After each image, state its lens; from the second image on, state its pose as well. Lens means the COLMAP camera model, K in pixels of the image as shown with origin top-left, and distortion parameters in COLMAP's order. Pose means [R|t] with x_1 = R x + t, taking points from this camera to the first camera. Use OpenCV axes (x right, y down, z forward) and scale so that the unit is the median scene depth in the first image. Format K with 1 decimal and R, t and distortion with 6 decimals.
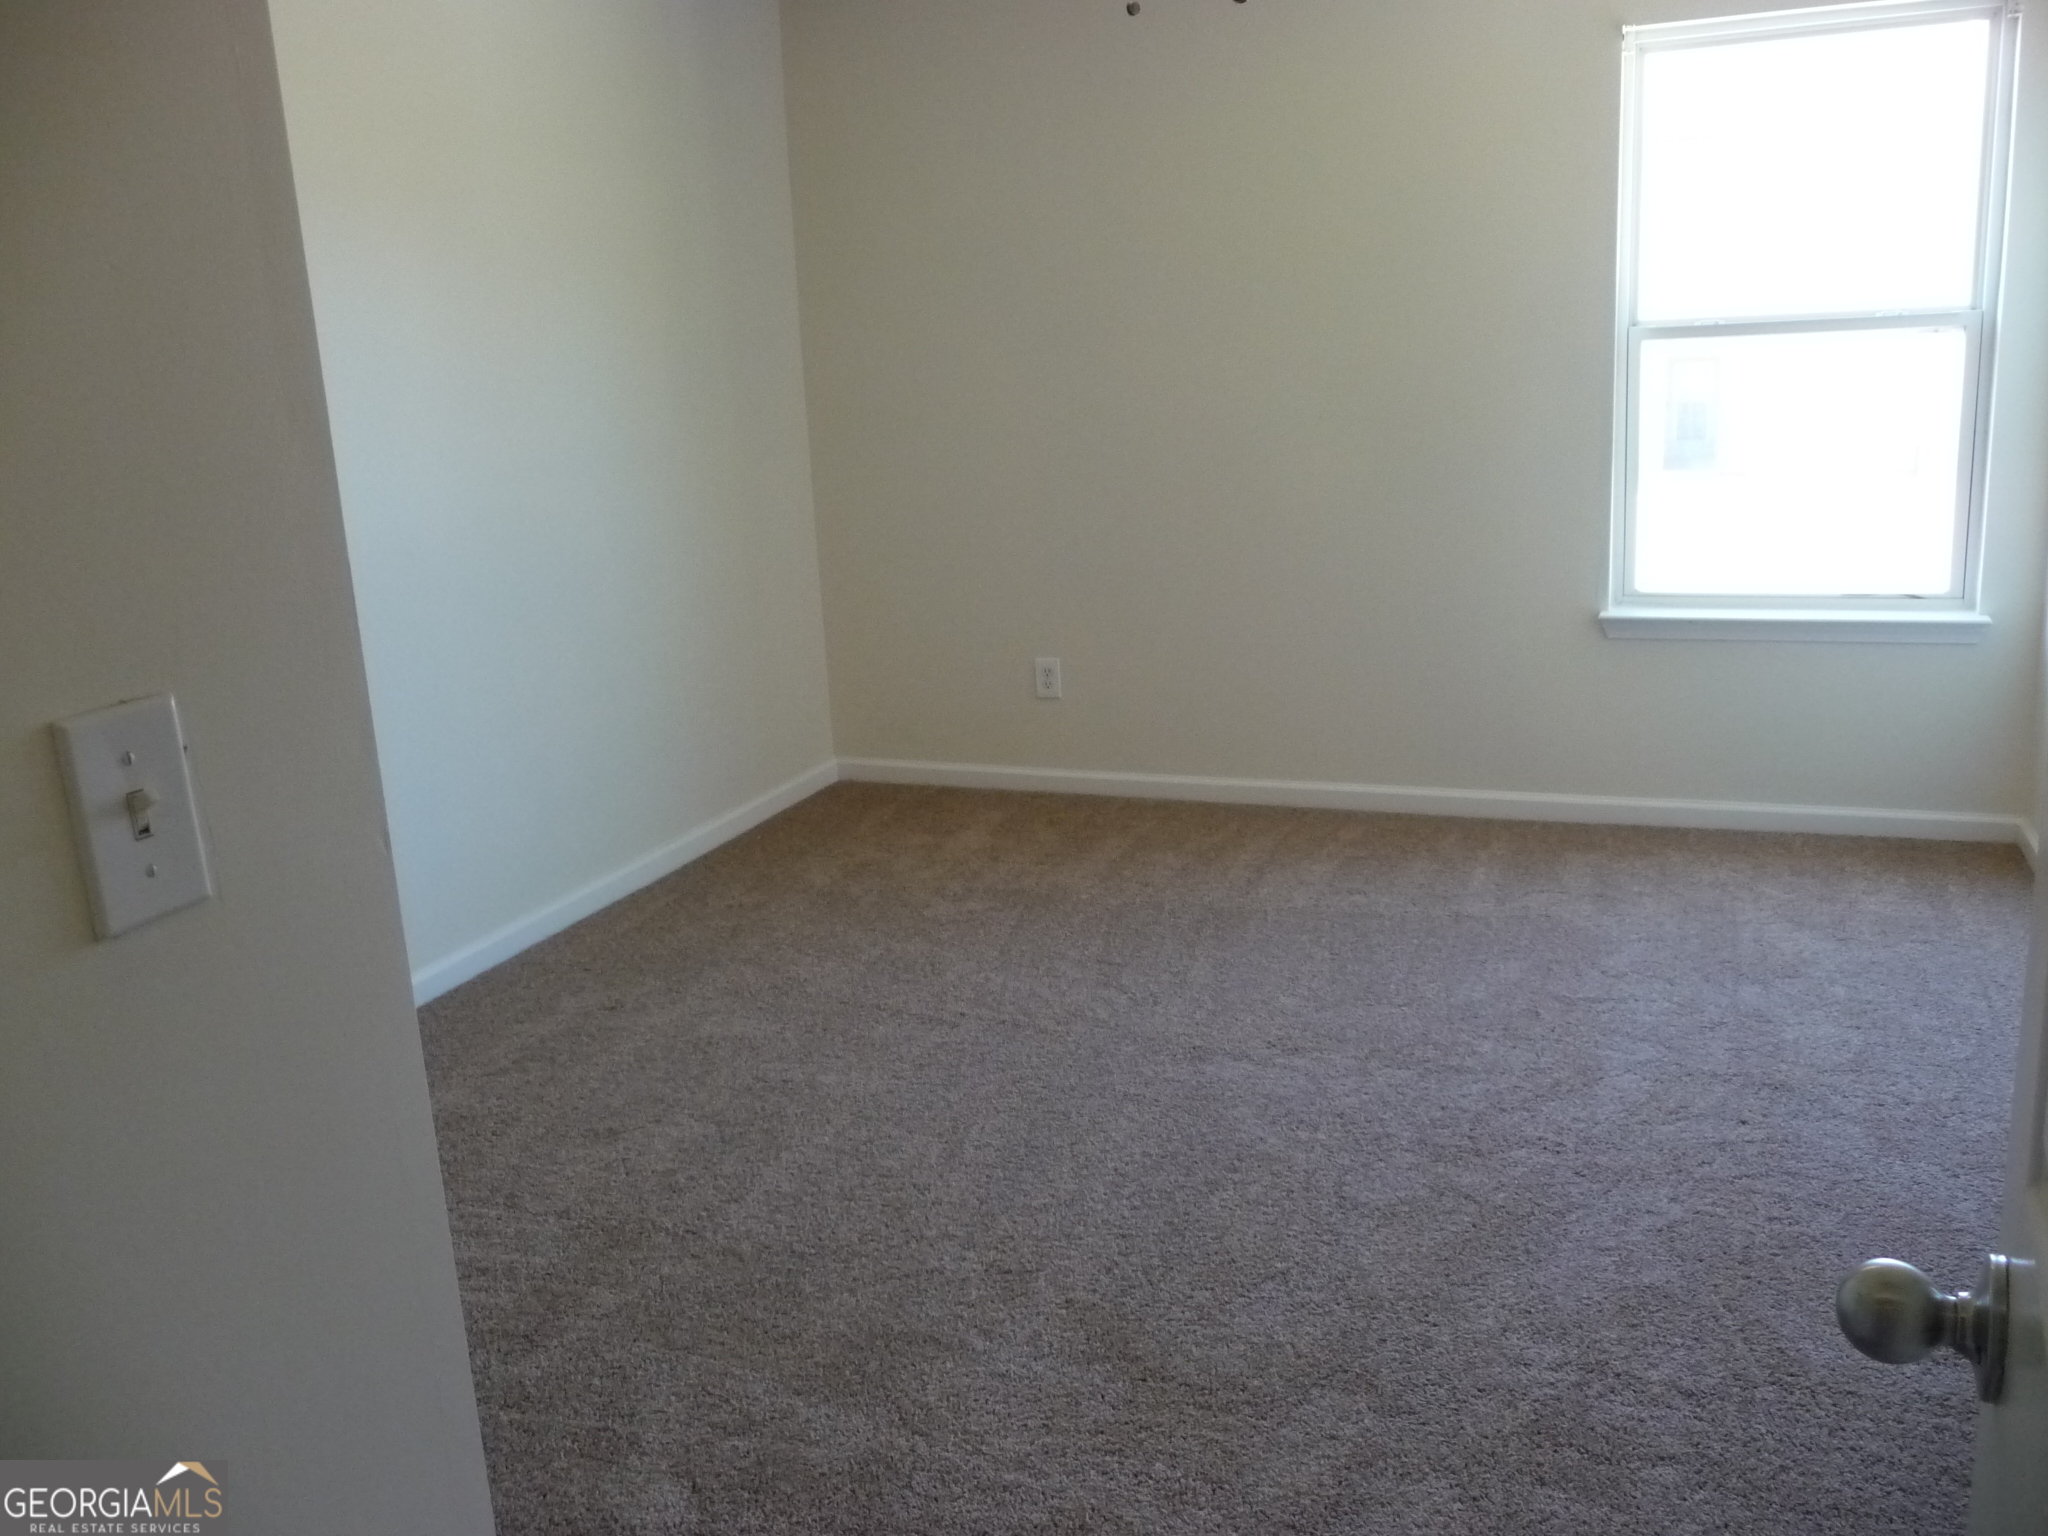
lens RADIAL K [[1695.4, 0, 1024.0], [0, 1695.4, 768.0], [0, 0, 1]] dist [-0.053984, 0.046562]
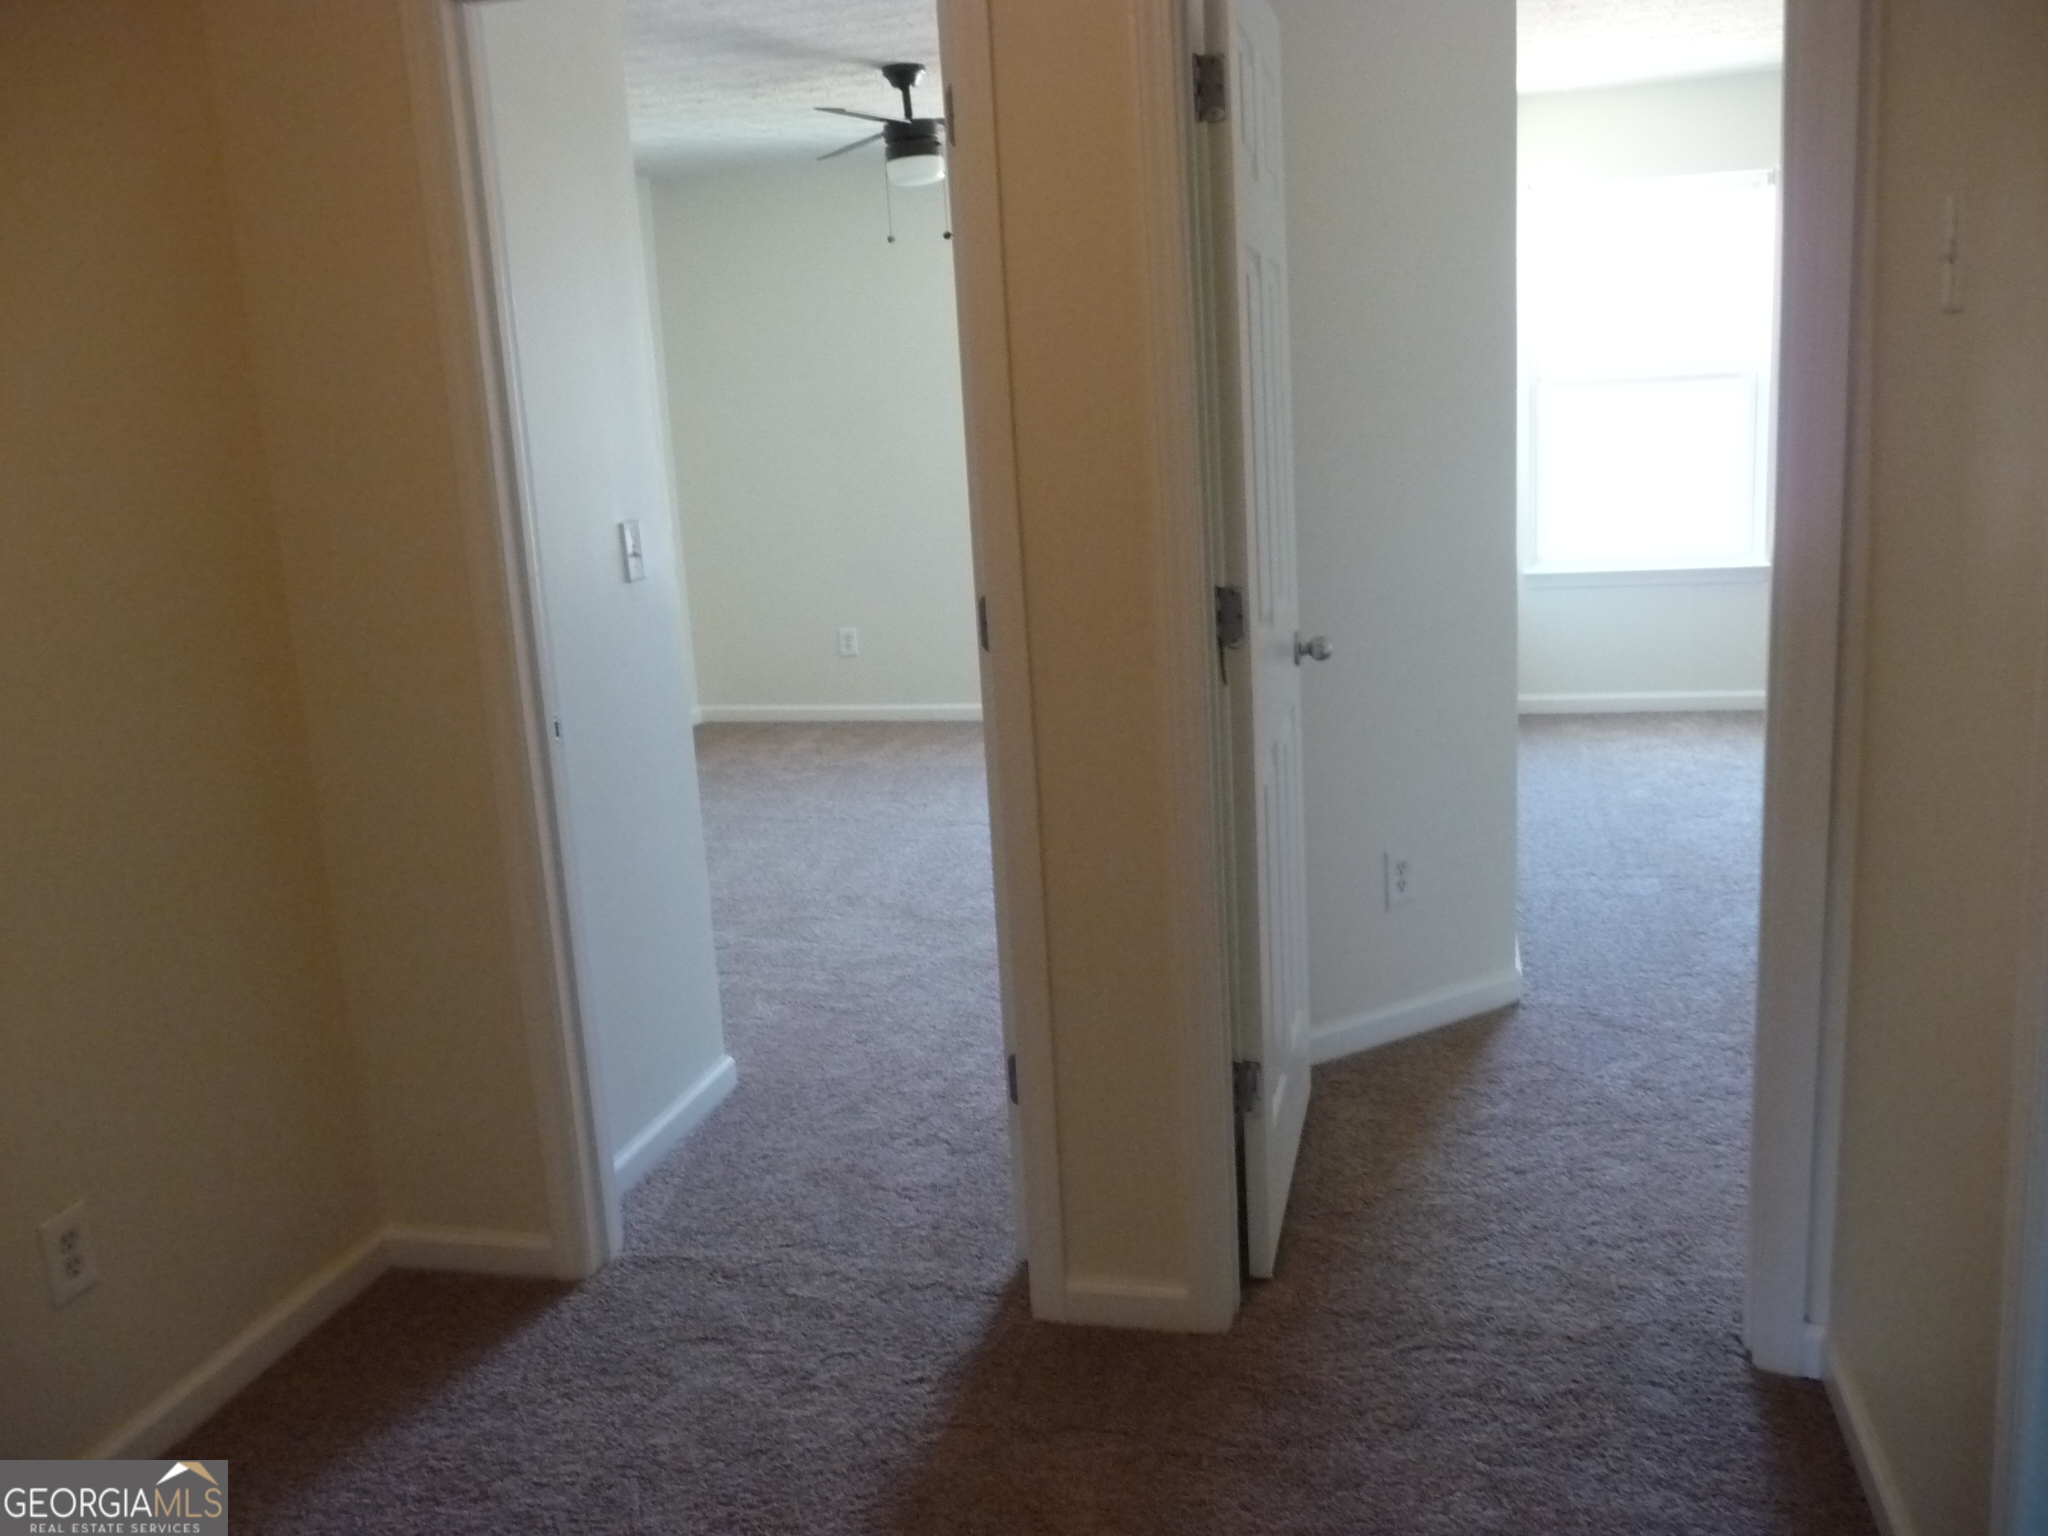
lens RADIAL K [[1695.4, 0, 1024.0], [0, 1695.4, 768.0], [0, 0, 1]] dist [-0.053984, 0.046562]
pose [[0.991034, -0.034851, 0.128985, -0.033784], [0.039515, 0.998648, -0.033771, 0.133766], [-0.127634, 0.038565, 0.991071, -0.563744]]
